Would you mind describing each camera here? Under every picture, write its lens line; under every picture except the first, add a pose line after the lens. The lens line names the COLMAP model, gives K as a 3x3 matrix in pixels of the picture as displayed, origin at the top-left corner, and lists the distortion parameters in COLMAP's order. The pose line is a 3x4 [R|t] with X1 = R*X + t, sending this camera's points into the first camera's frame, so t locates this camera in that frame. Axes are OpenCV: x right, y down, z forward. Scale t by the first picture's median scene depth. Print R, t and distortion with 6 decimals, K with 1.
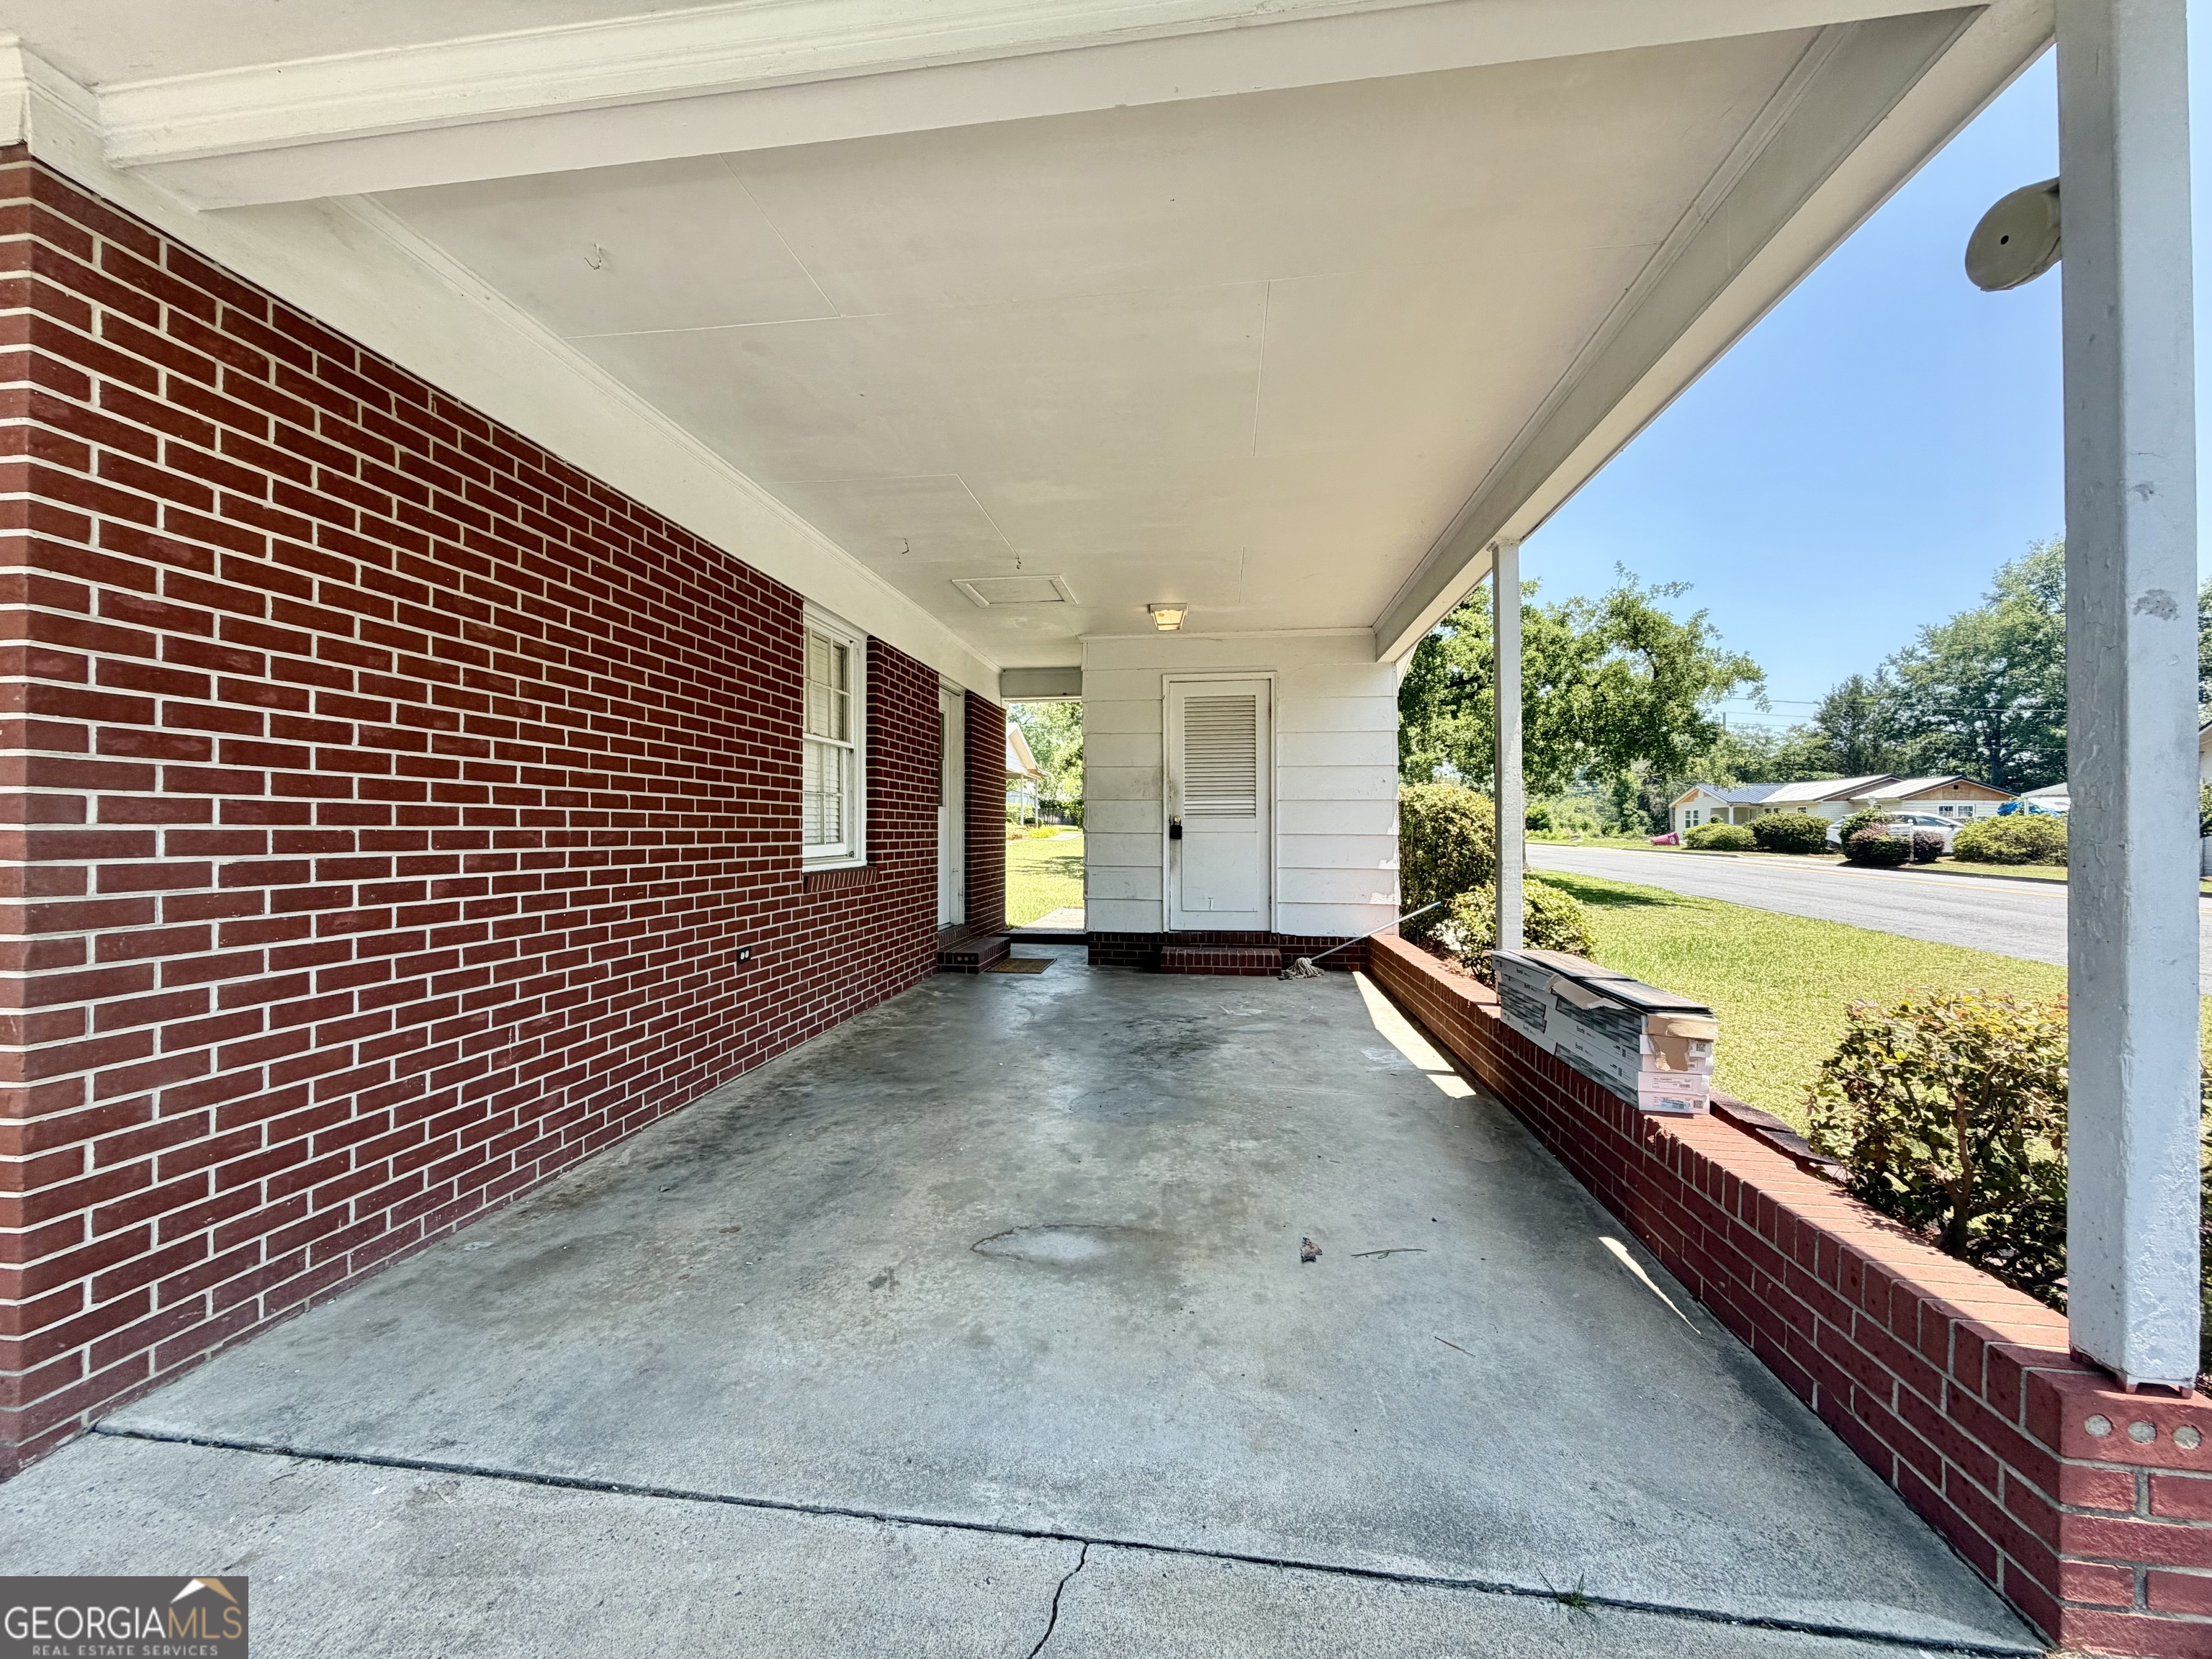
lens RADIAL K [[880.4, 0, 1106.0], [0, 880.4, 829.5], [0, 0, 1]] dist [-0.000443, 0.000259]
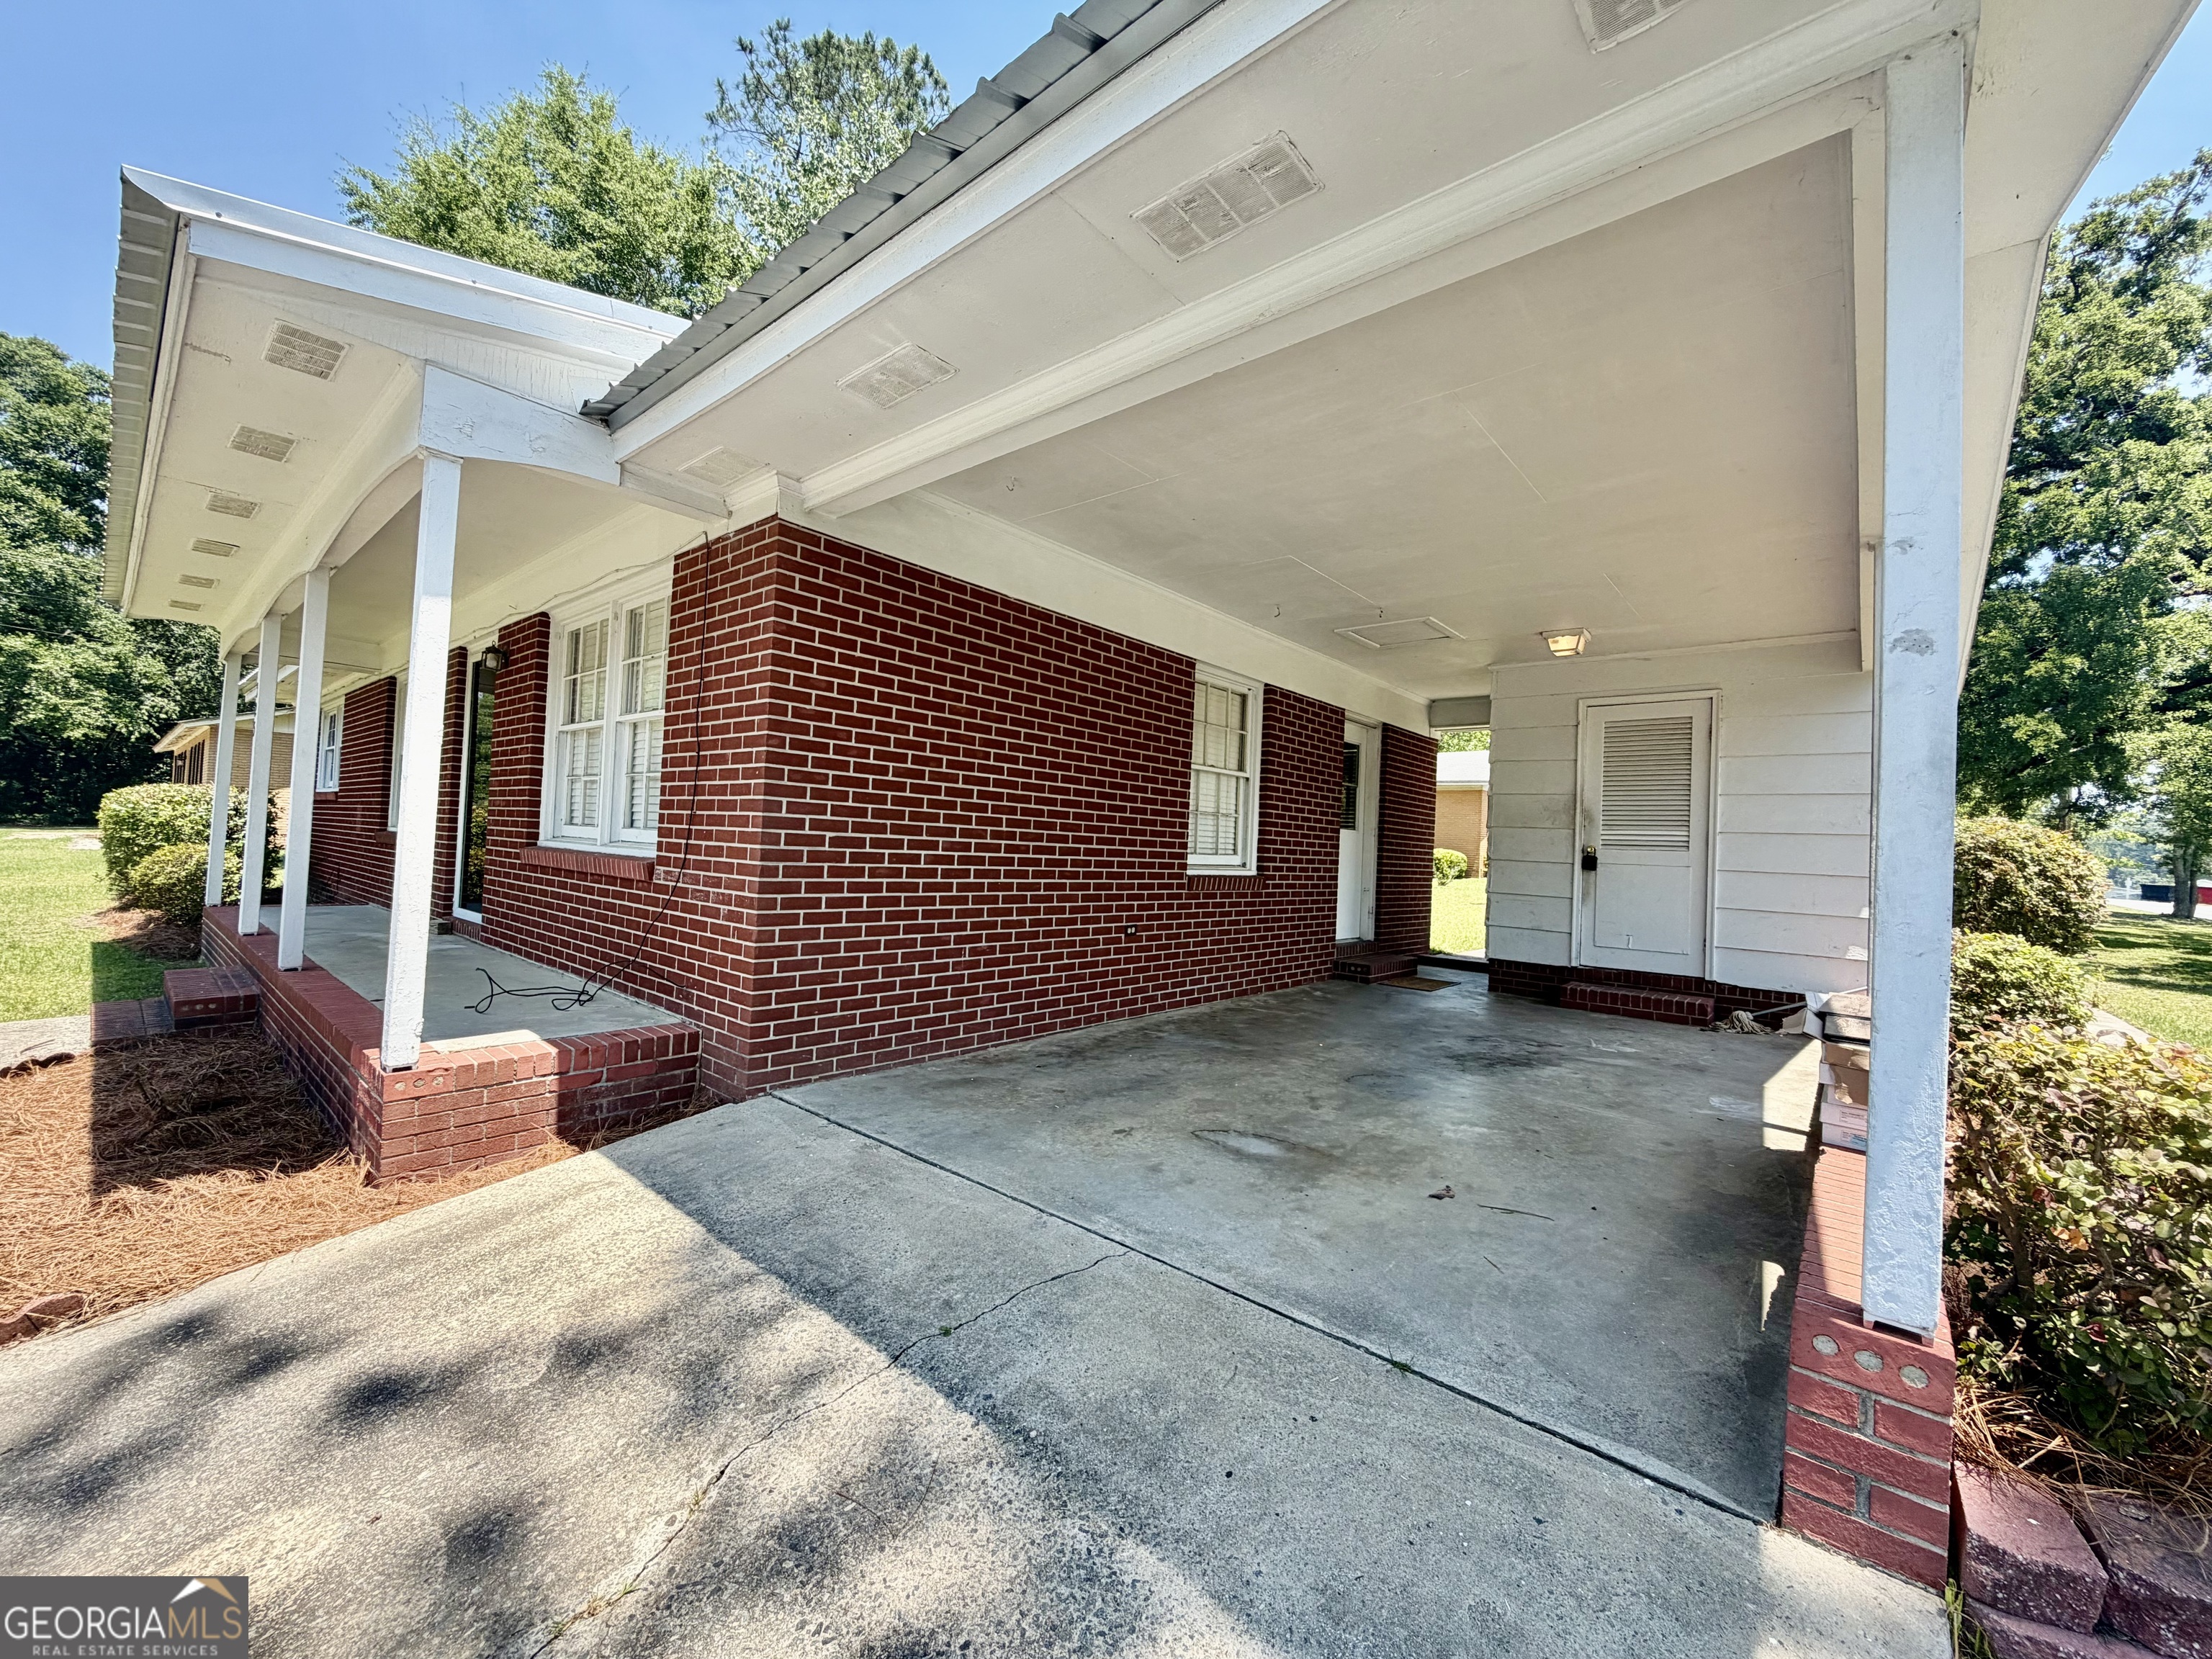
lens RADIAL K [[880.4, 0, 1106.0], [0, 880.4, 829.5], [0, 0, 1]] dist [-0.000443, 0.000259]
pose [[0.839498, 0.025607, -0.542760, 0.363933], [-0.043874, 0.998822, -0.020738, 0.022726], [0.541589, 0.041223, 0.839632, -0.204730]]
